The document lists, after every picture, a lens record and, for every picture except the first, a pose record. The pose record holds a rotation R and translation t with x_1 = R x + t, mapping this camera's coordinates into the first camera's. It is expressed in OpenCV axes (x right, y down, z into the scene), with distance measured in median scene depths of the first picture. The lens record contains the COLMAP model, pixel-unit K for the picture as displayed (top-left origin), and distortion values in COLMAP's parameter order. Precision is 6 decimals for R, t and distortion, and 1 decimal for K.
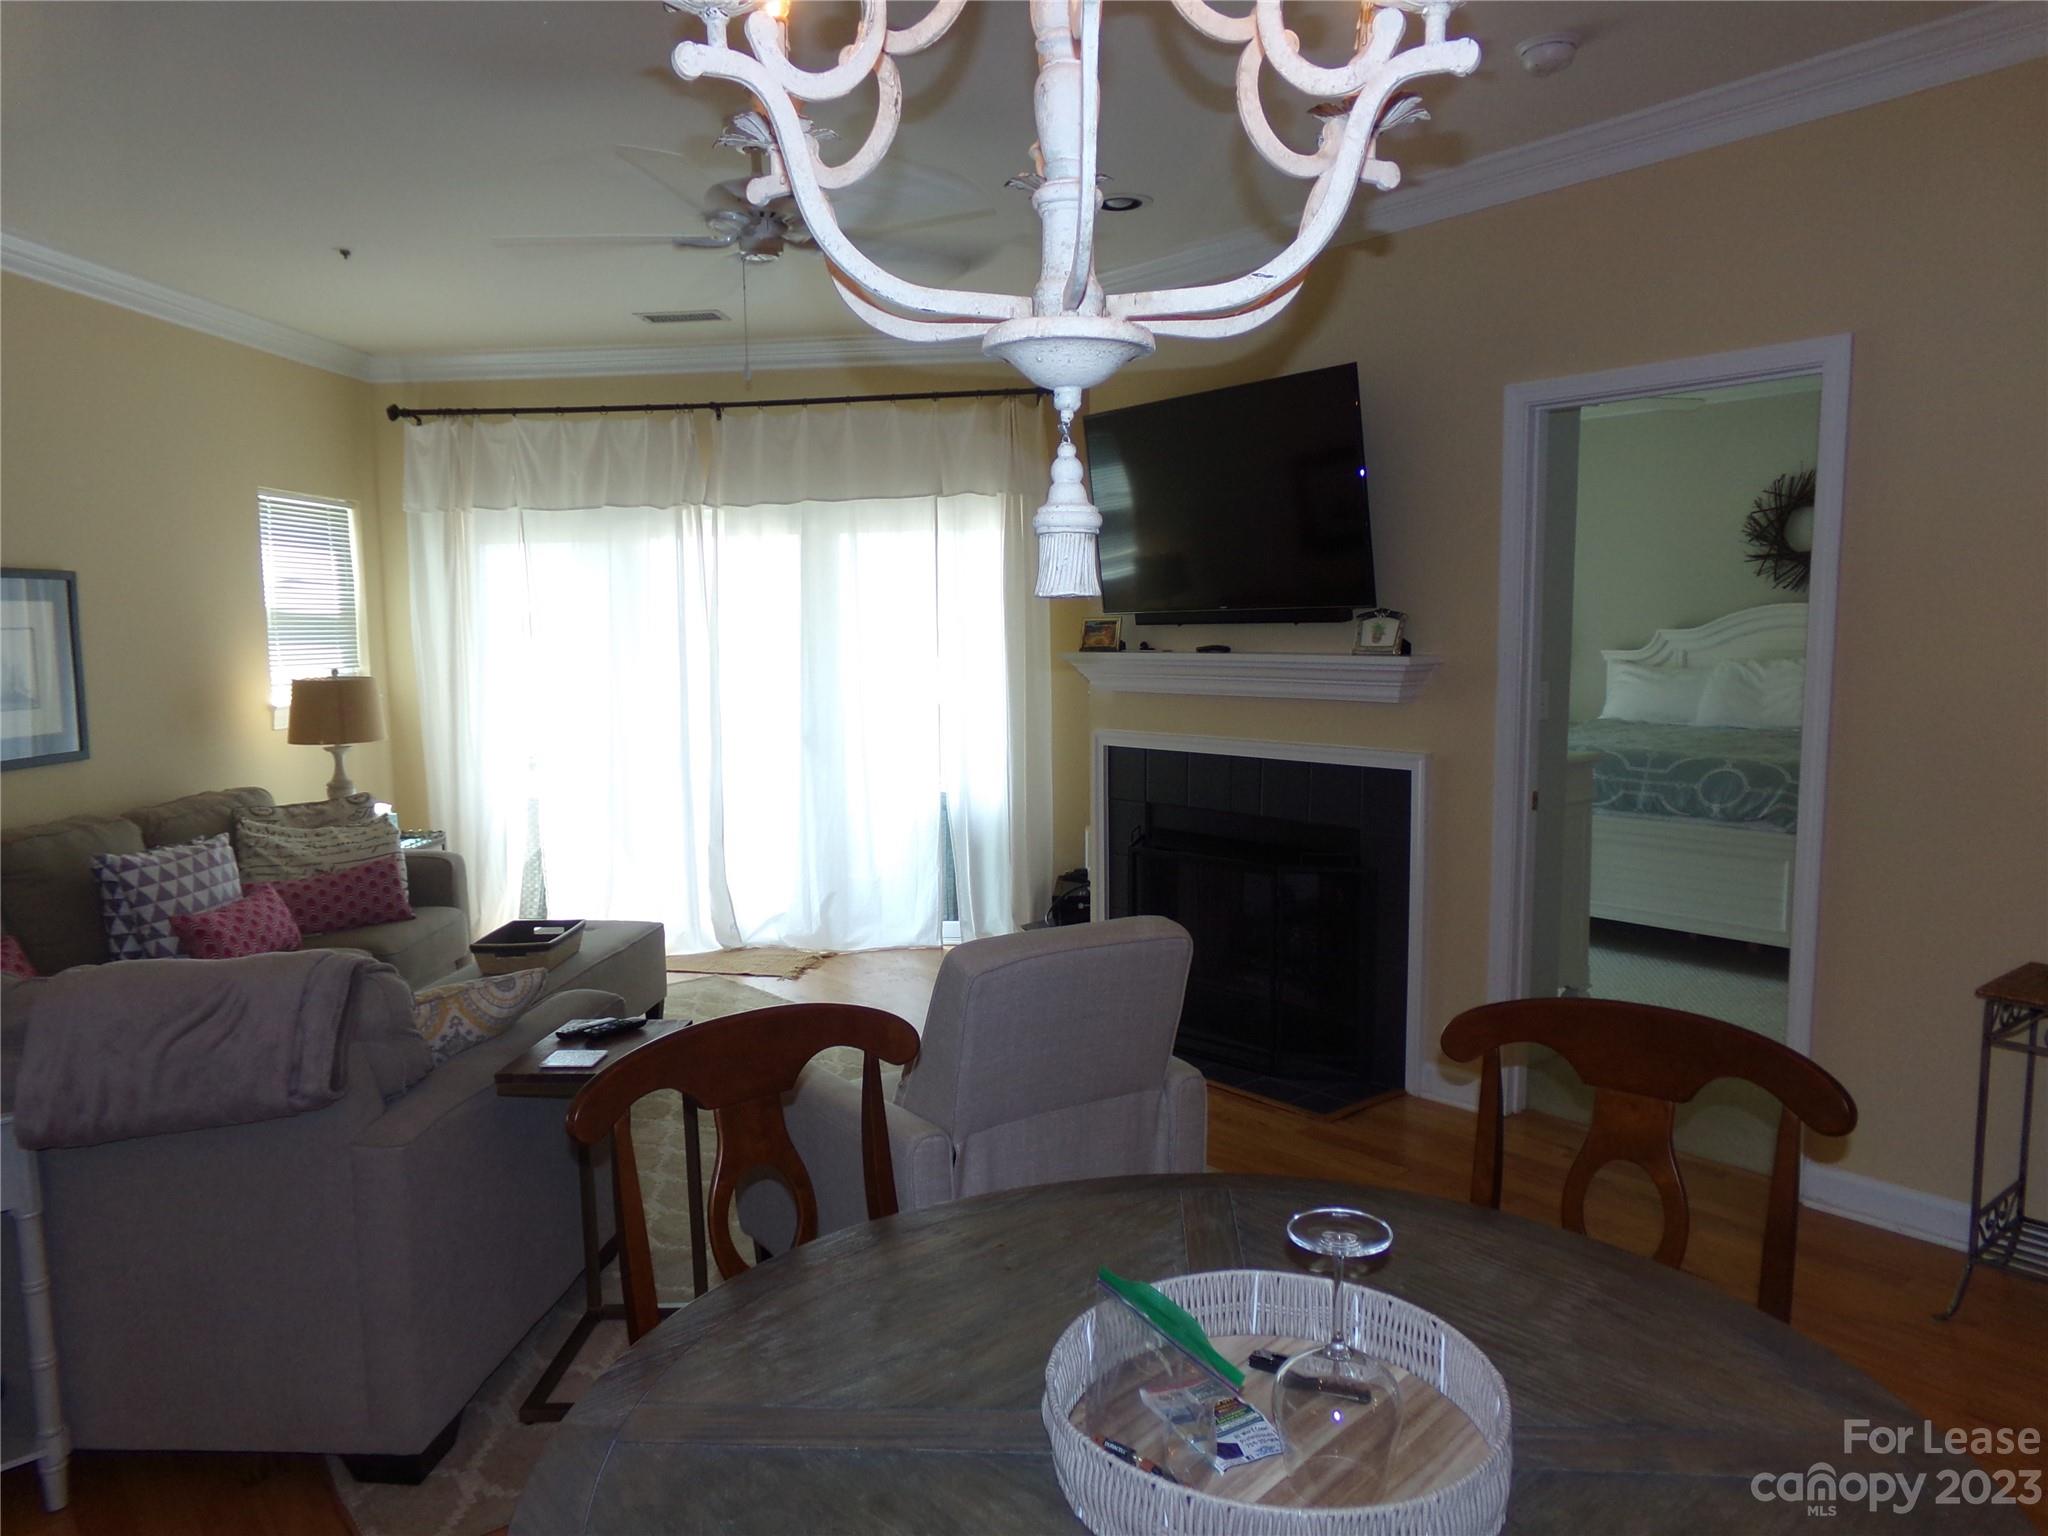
lens RADIAL K [[1398.4, 0, 1034.0], [0, 1398.4, 768.4], [0, 0, 1]] dist [-0.025842, 0.065100]
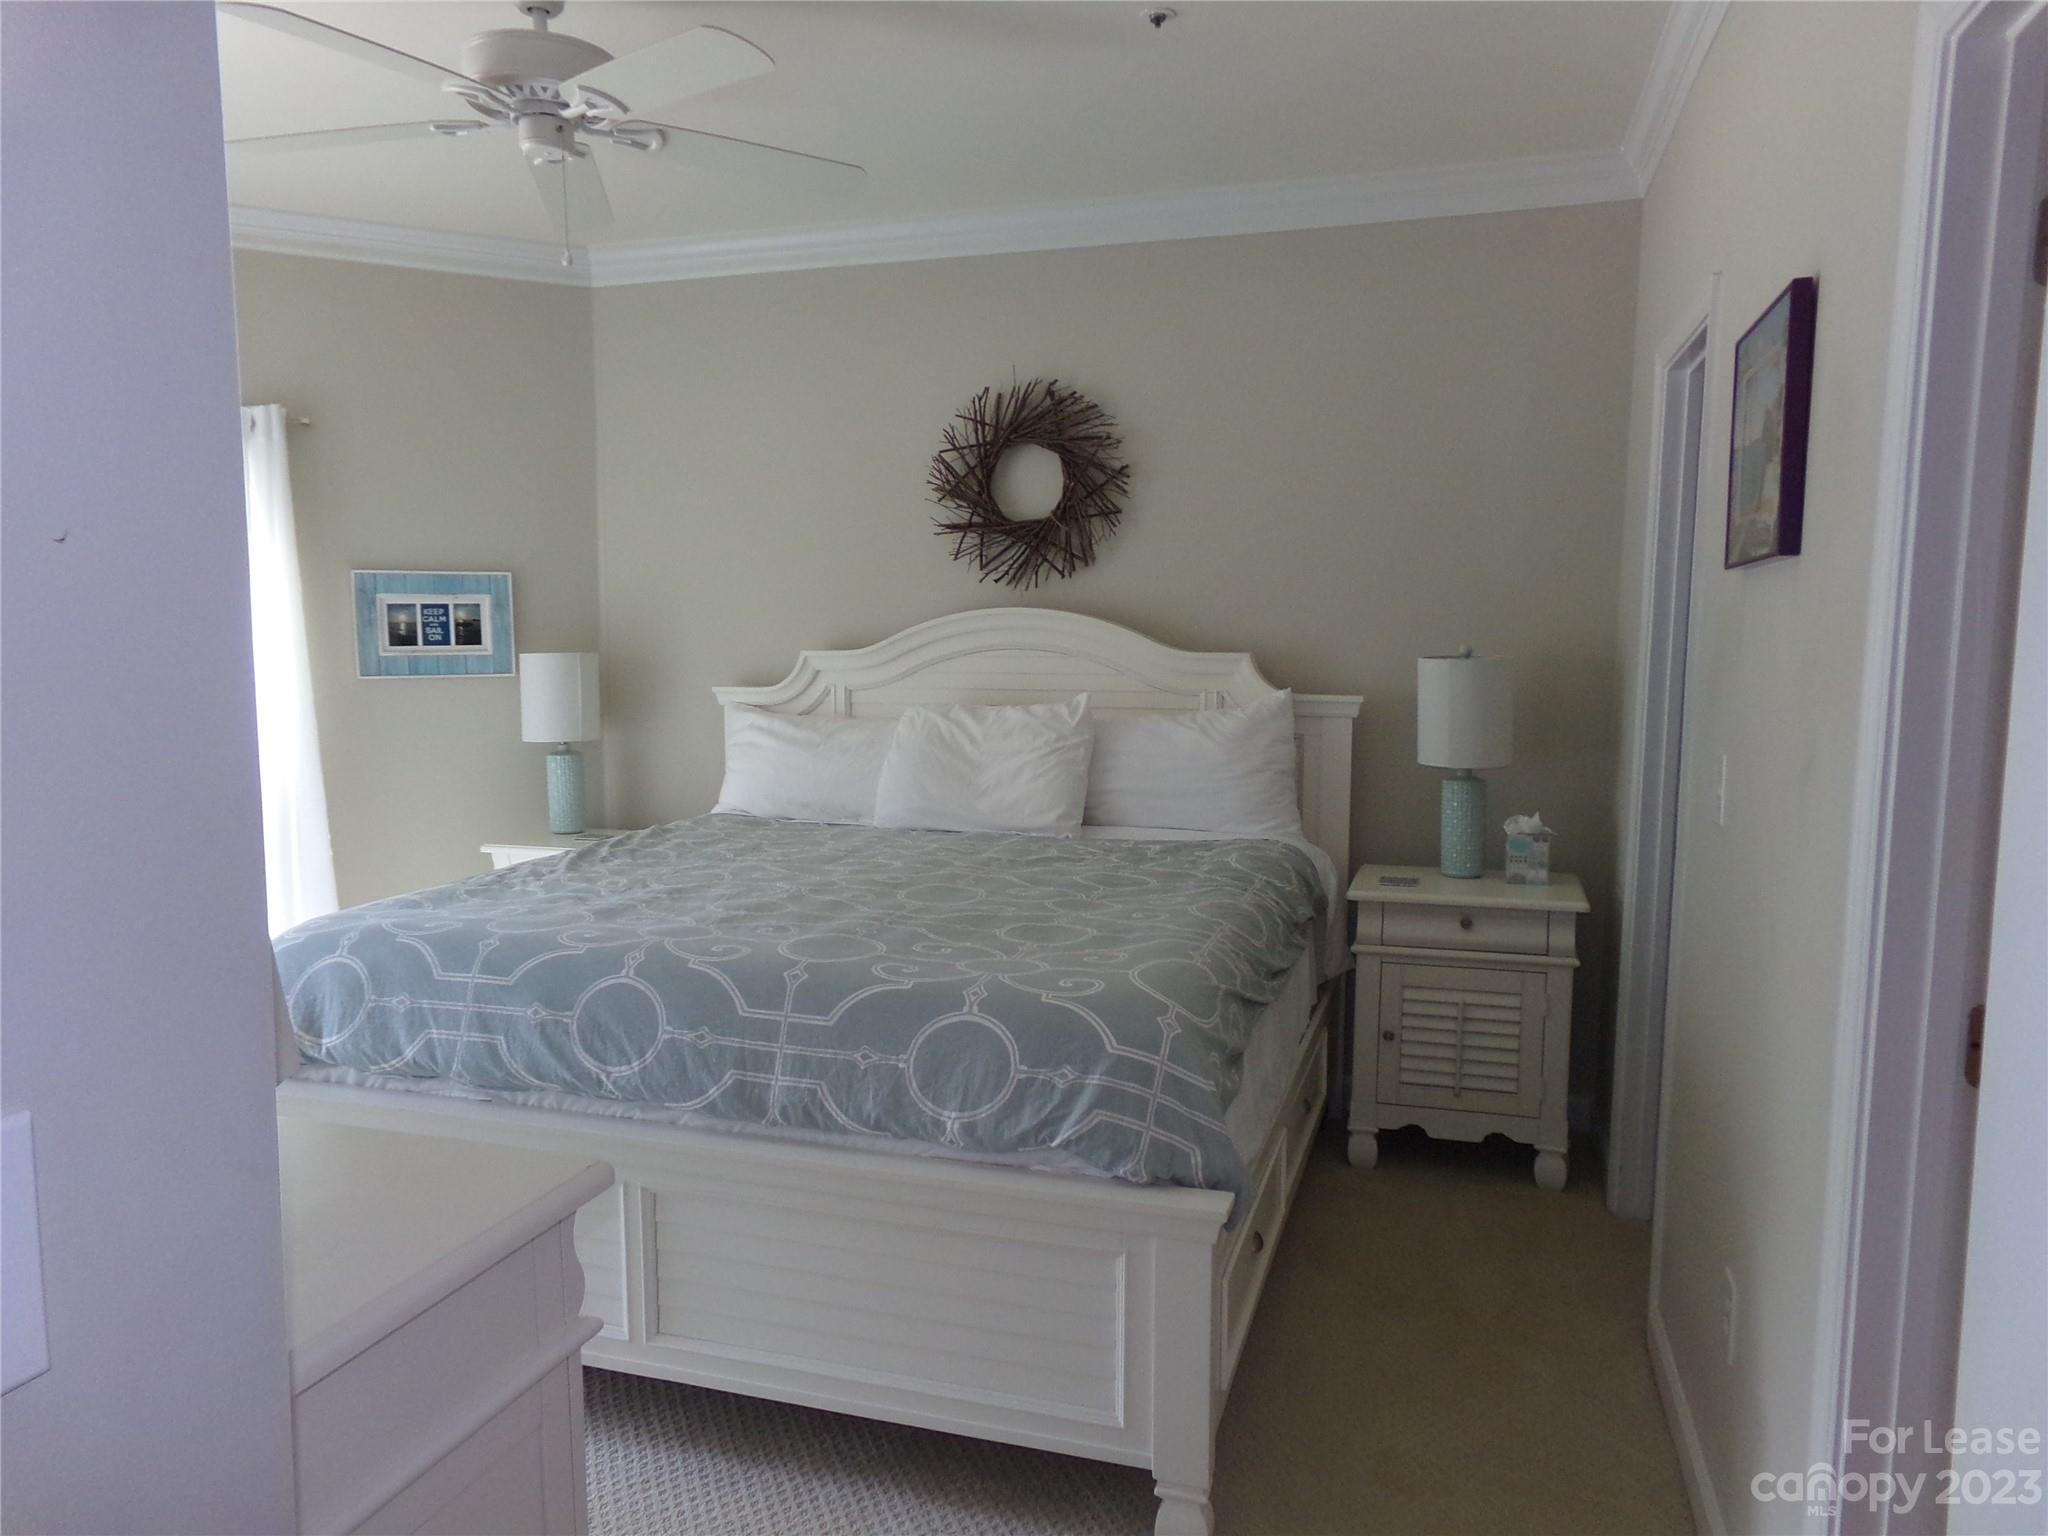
lens RADIAL K [[1398.4, 0, 1026.5], [0, 1398.4, 770.2], [0, 0, 1]] dist [-0.025842, 0.065100]
pose [[0.842335, -0.049525, 0.536674, 0.230349], [0.050186, 0.998650, 0.013387, -0.057779], [-0.536612, 0.015657, 0.843684, 0.502274]]
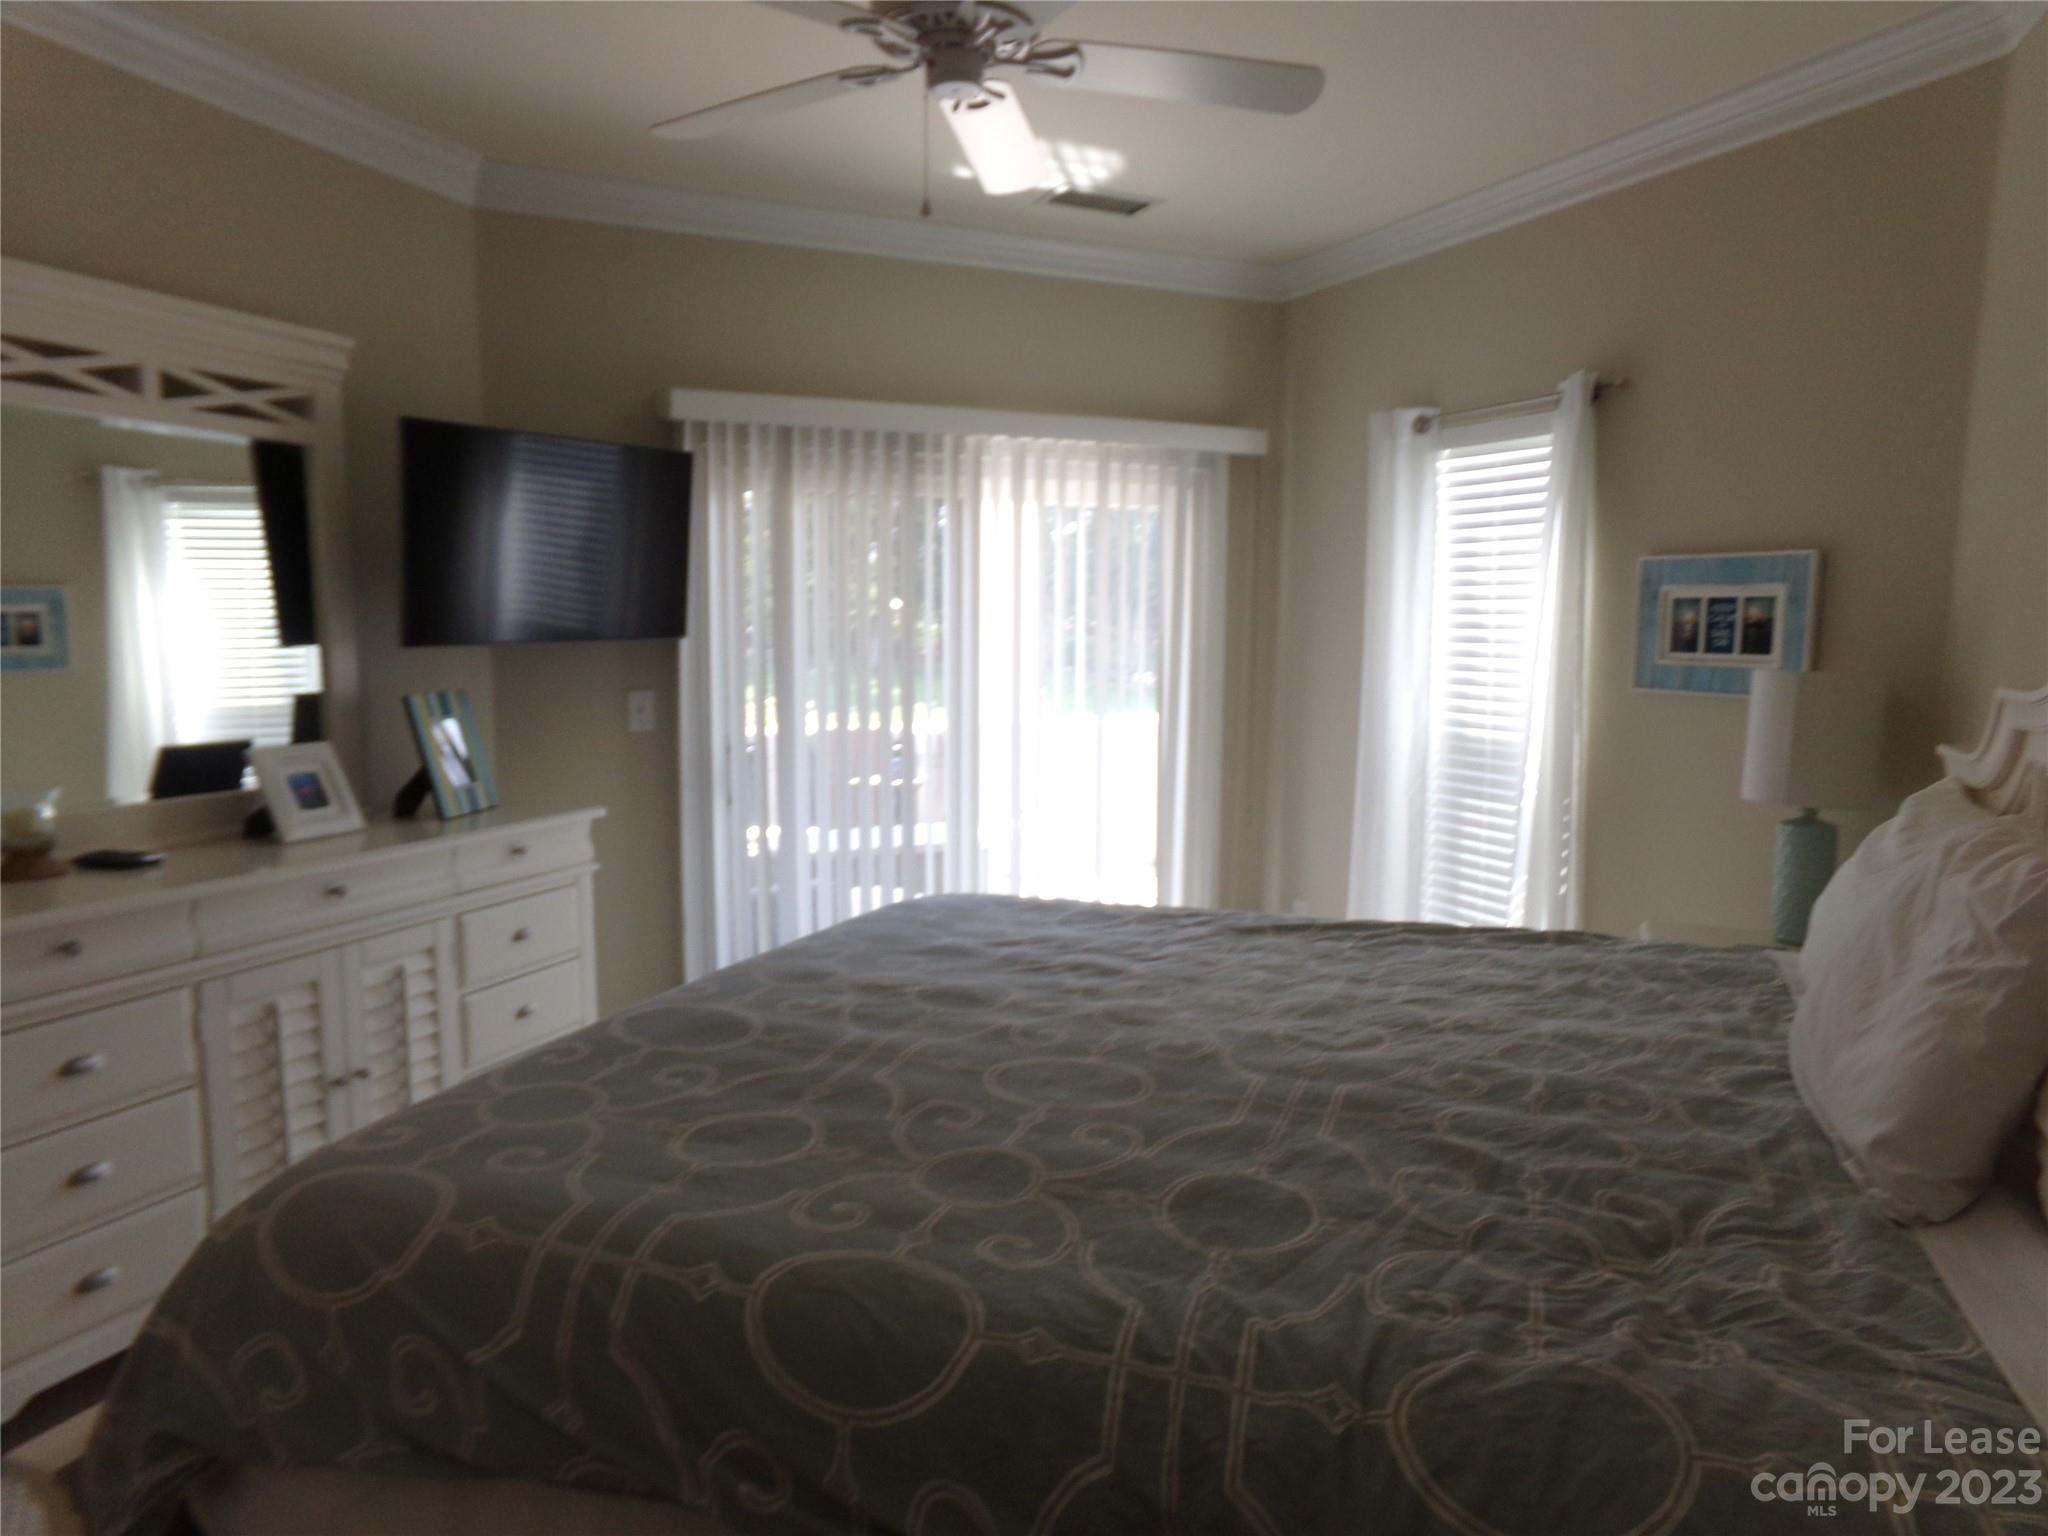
lens RADIAL K [[1398.4, 0, 1022.2], [0, 1398.4, 767.8], [0, 0, 1]] dist [-0.025842, 0.065100]
pose [[0.481016, 0.109490, -0.869848, 0.646799], [-0.099247, 0.992594, 0.070058, -0.090165], [0.871076, 0.052631, 0.488319, 0.743026]]
